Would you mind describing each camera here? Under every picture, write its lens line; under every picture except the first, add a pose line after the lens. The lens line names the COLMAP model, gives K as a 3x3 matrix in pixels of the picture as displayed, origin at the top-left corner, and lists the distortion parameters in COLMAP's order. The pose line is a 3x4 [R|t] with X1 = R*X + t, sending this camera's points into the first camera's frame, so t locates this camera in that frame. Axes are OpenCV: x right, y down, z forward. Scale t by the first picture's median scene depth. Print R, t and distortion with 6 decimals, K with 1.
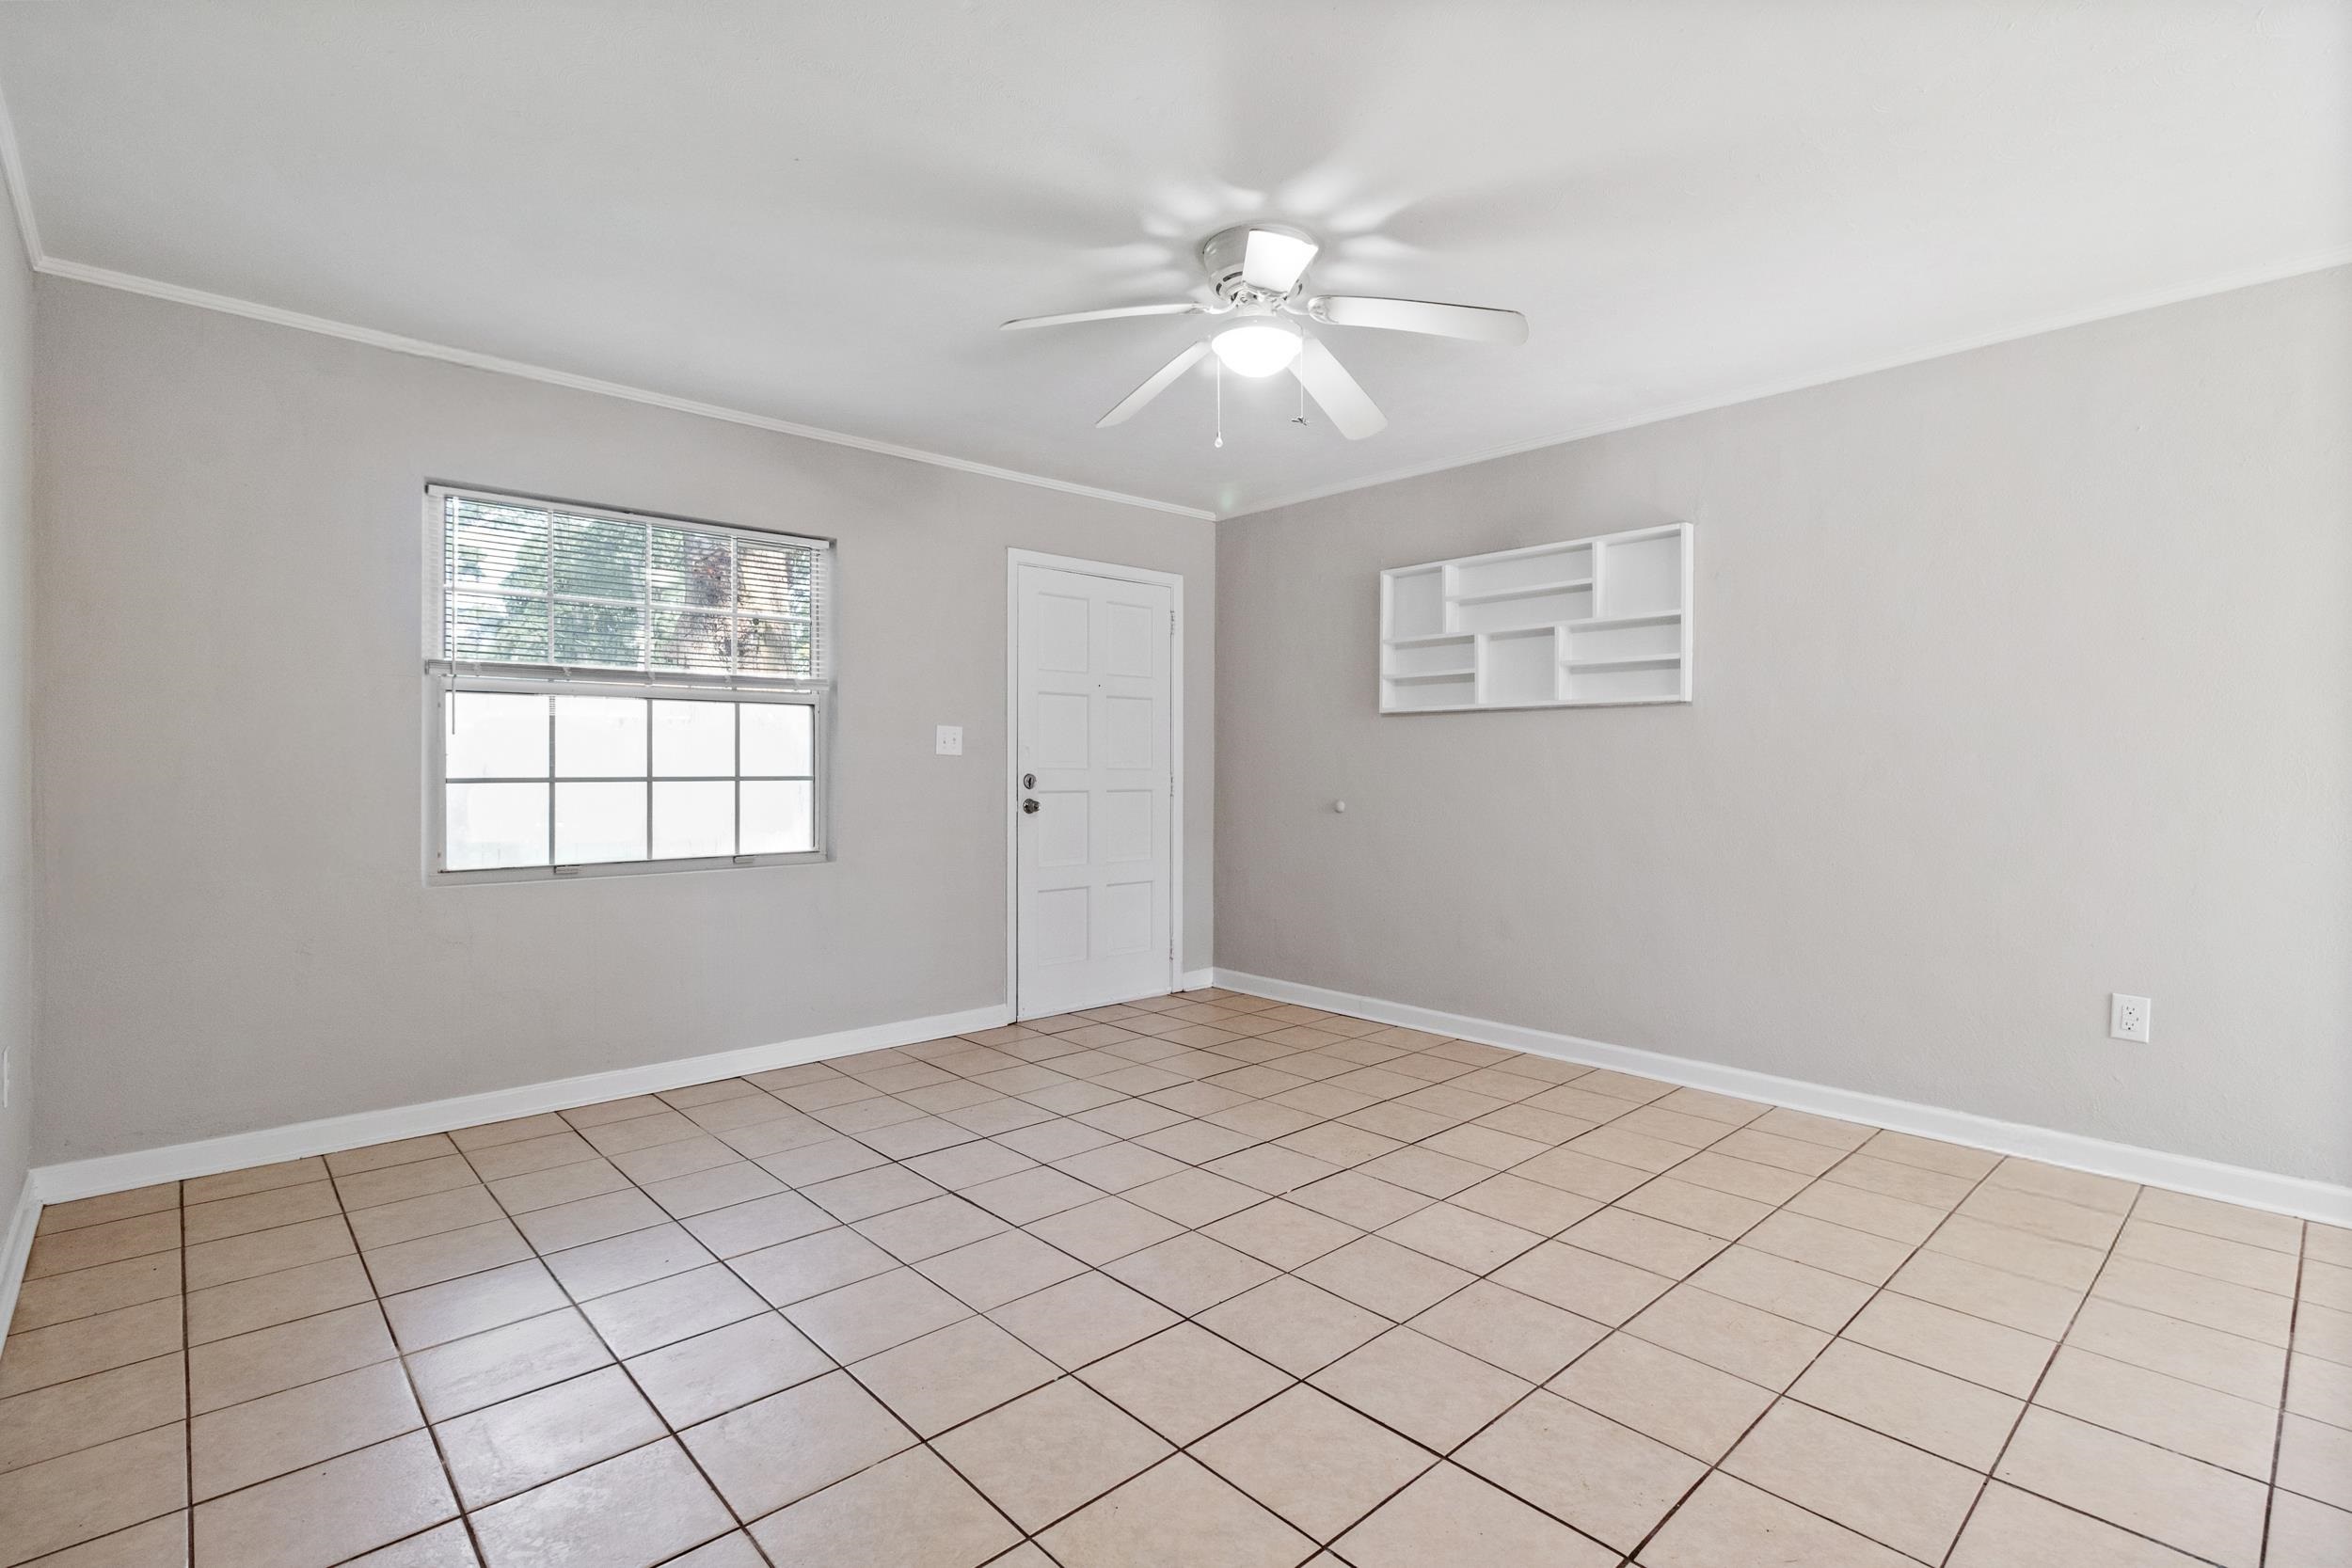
lens RADIAL K [[1093.7, 0, 1162.6], [0, 1093.7, 780.8], [0, 0, 1]] dist [-0.000997, 0.001666]
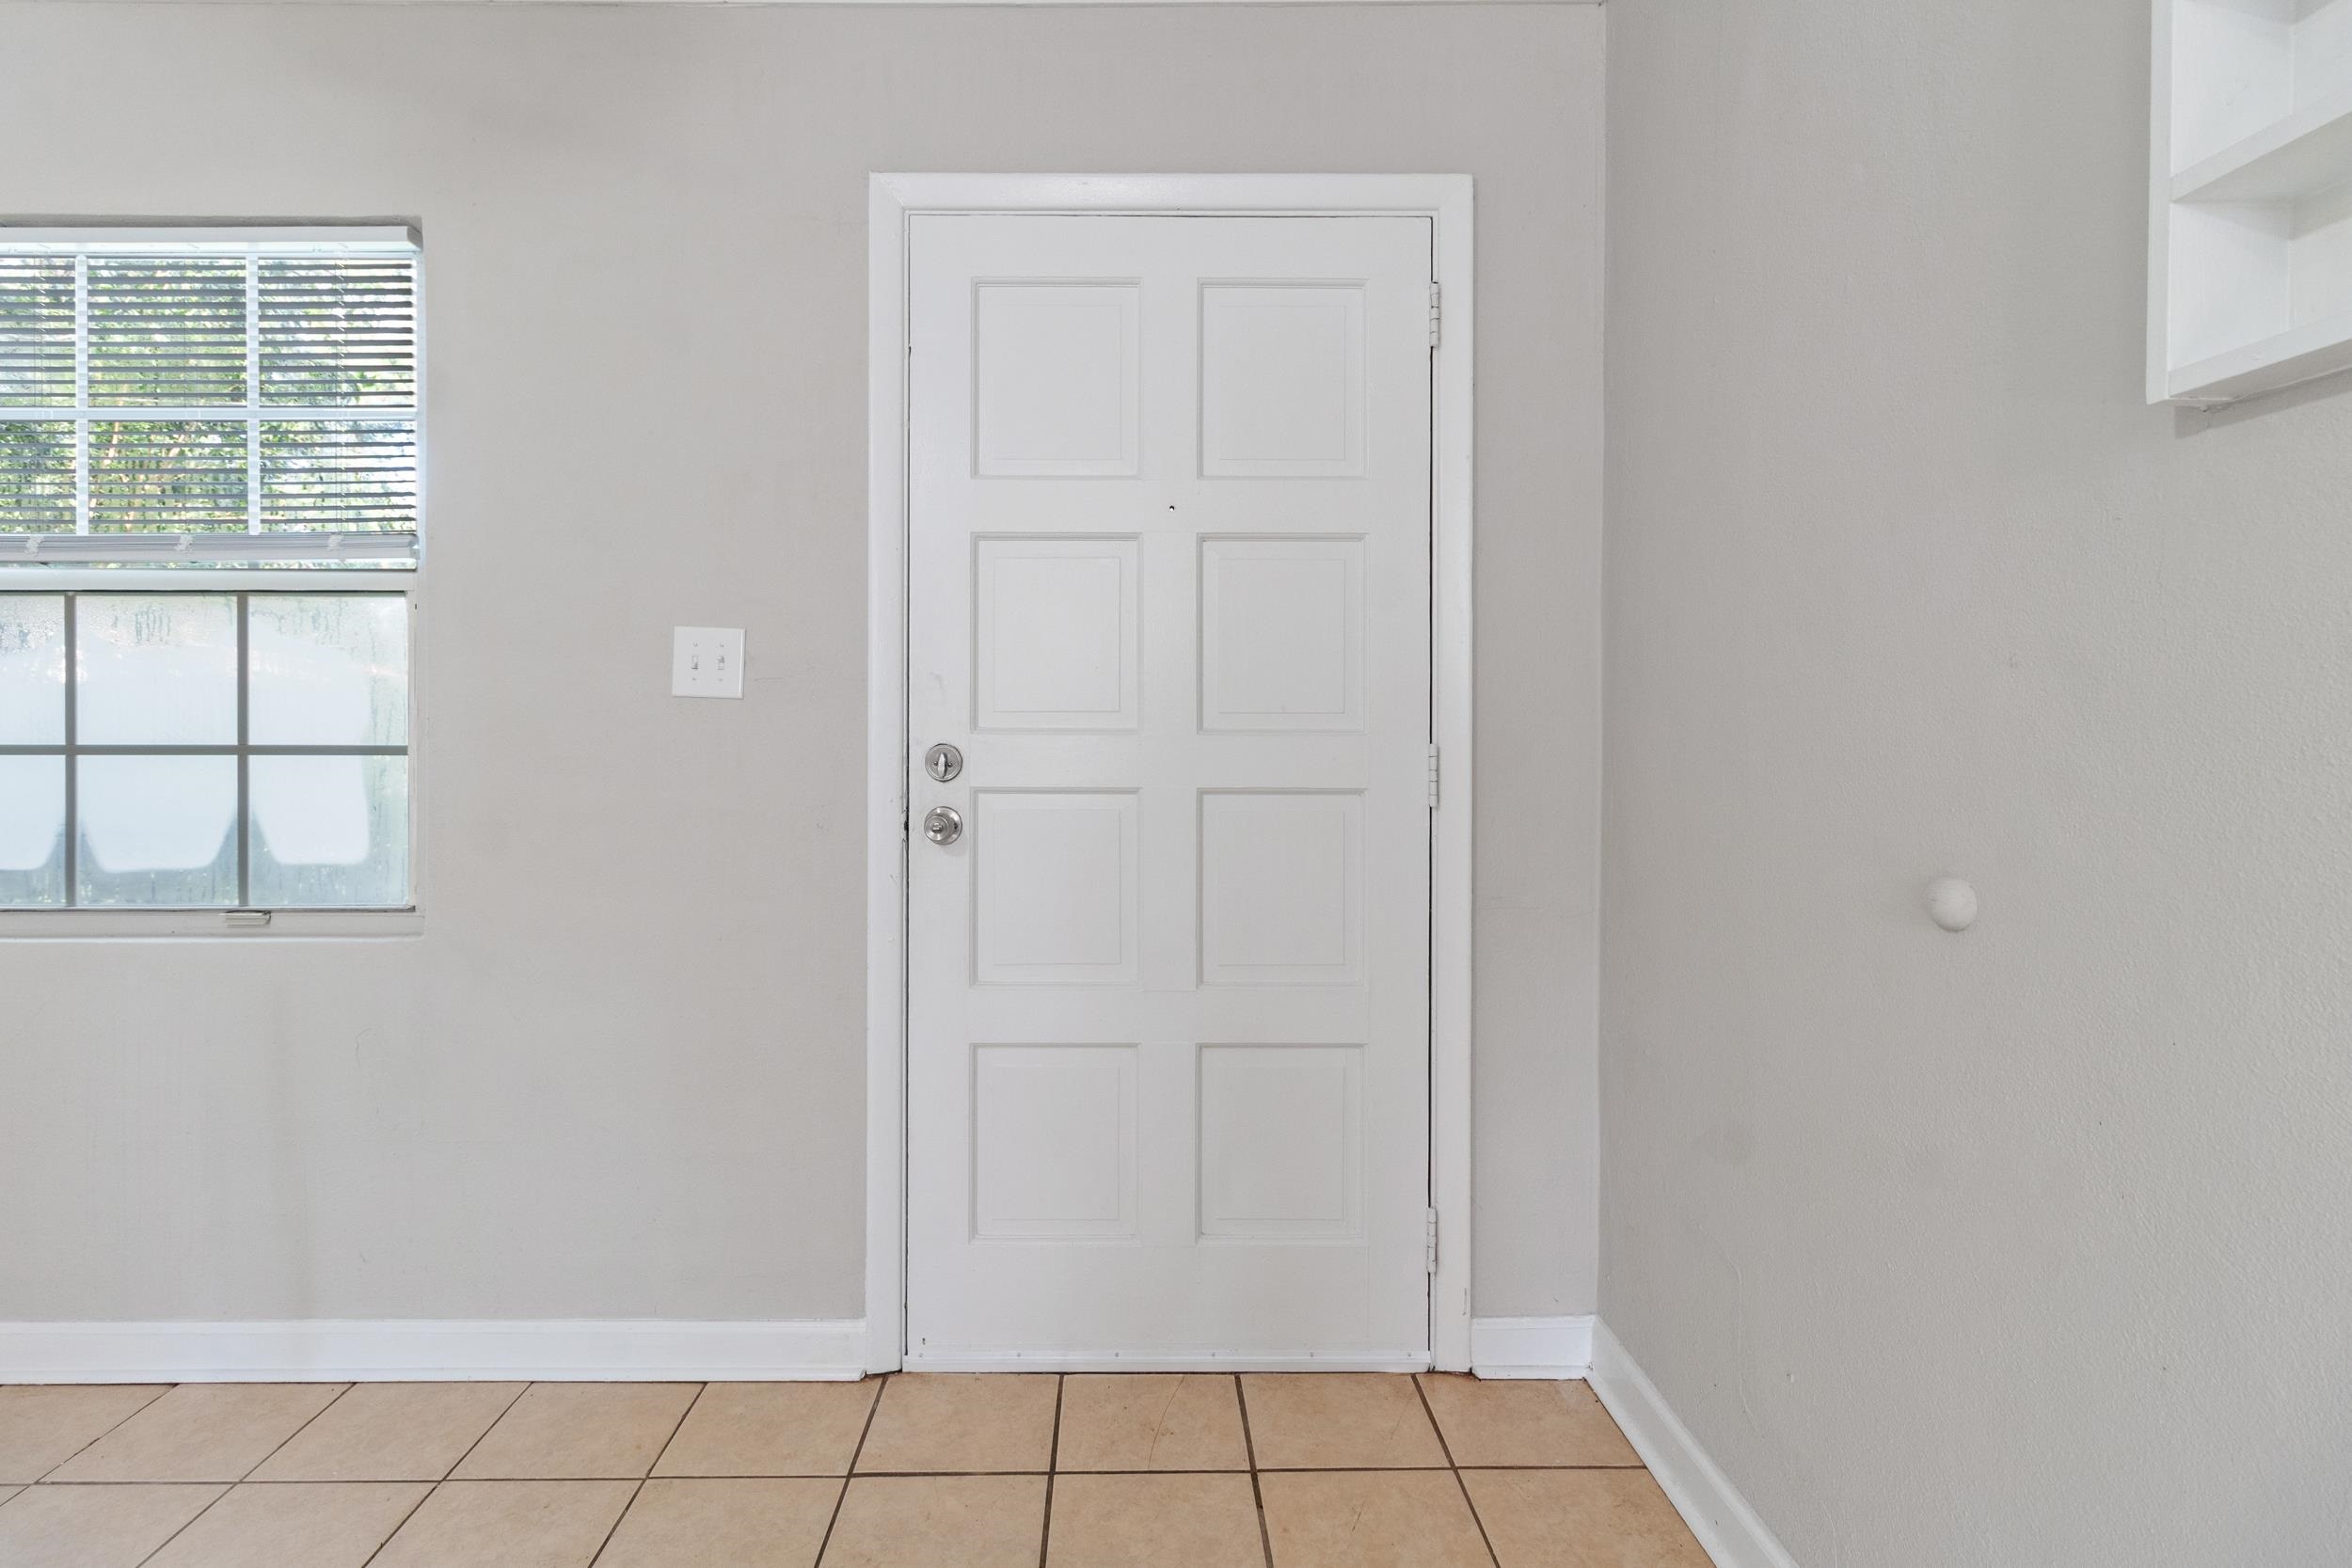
lens RADIAL K [[1093.7, 0, 1141.2], [0, 1093.7, 739.4], [0, 0, 1]] dist [-0.000997, 0.001666]
pose [[0.743569, 0.002653, -0.668654, 0.200471], [-0.009775, 0.999928, -0.006902, -0.006248], [0.668588, 0.011669, 0.743541, 0.781751]]
